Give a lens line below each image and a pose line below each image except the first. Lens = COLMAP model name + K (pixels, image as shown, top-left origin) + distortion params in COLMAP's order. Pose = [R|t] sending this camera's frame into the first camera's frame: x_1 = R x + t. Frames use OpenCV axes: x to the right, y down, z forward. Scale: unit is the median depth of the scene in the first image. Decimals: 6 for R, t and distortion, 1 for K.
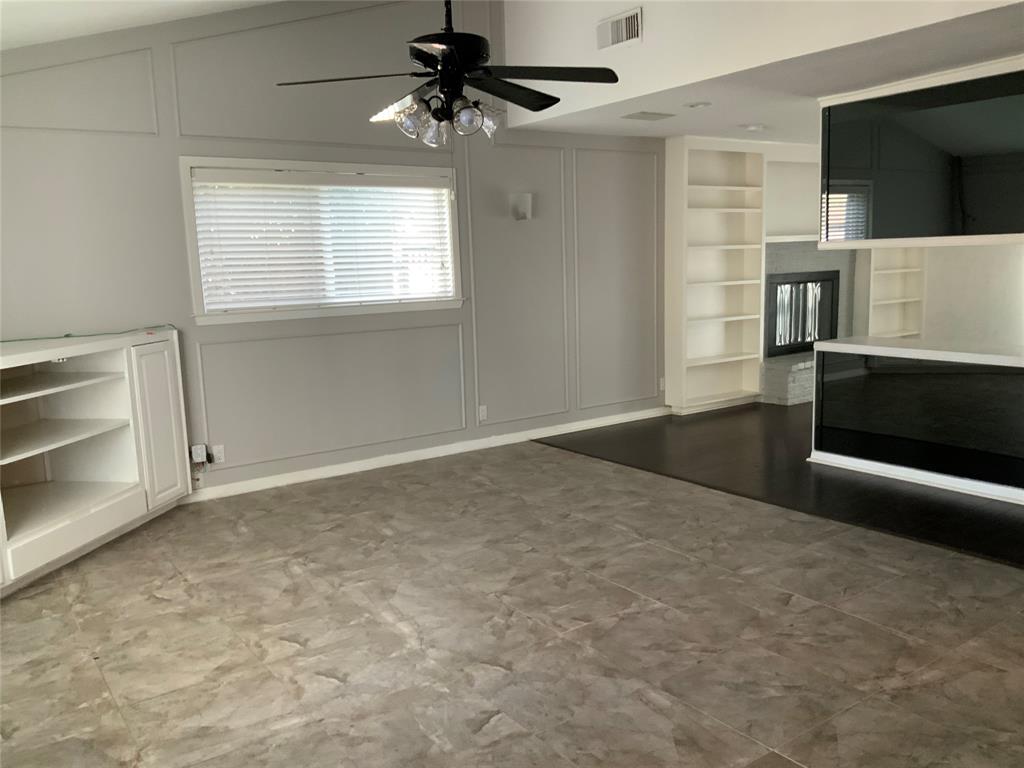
lens RADIAL K [[859.0, 0, 509.2], [0, 859.0, 385.3], [0, 0, 1]] dist [0.061532, -0.113375]
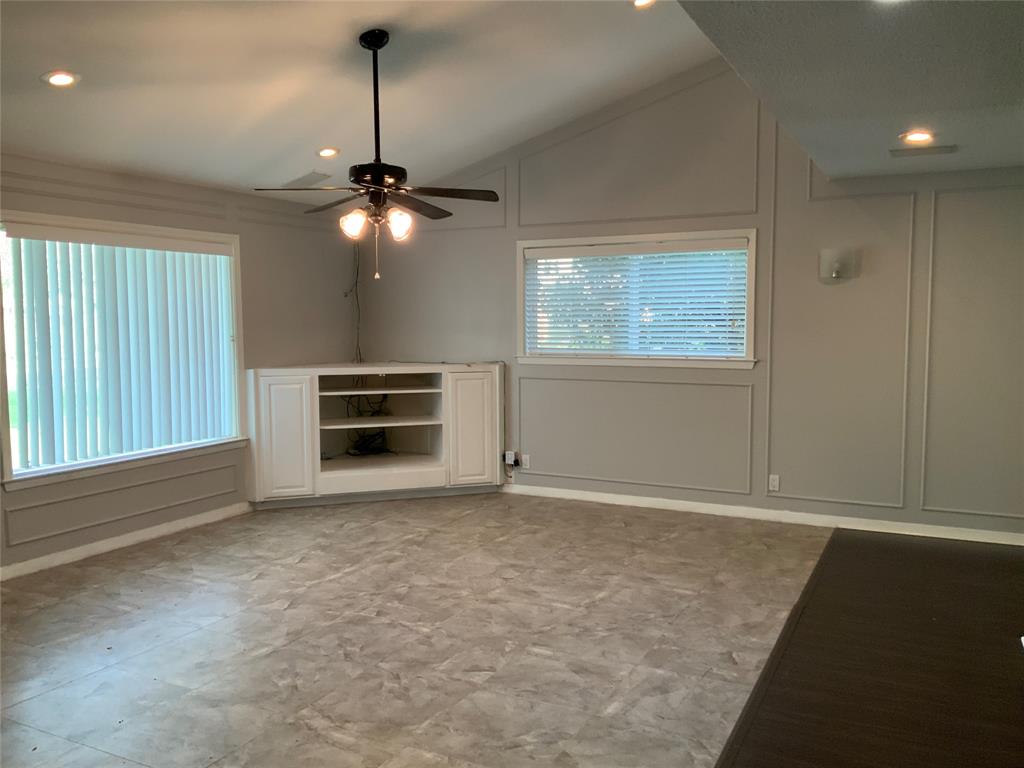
lens RADIAL K [[859.0, 0, 515.4], [0, 859.0, 380.0], [0, 0, 1]] dist [0.061532, -0.113375]
pose [[0.462368, 0.095983, -0.881478, 1.106905], [-0.143935, 0.989063, 0.032198, -0.115539], [0.874928, 0.111988, 0.471127, 0.489290]]
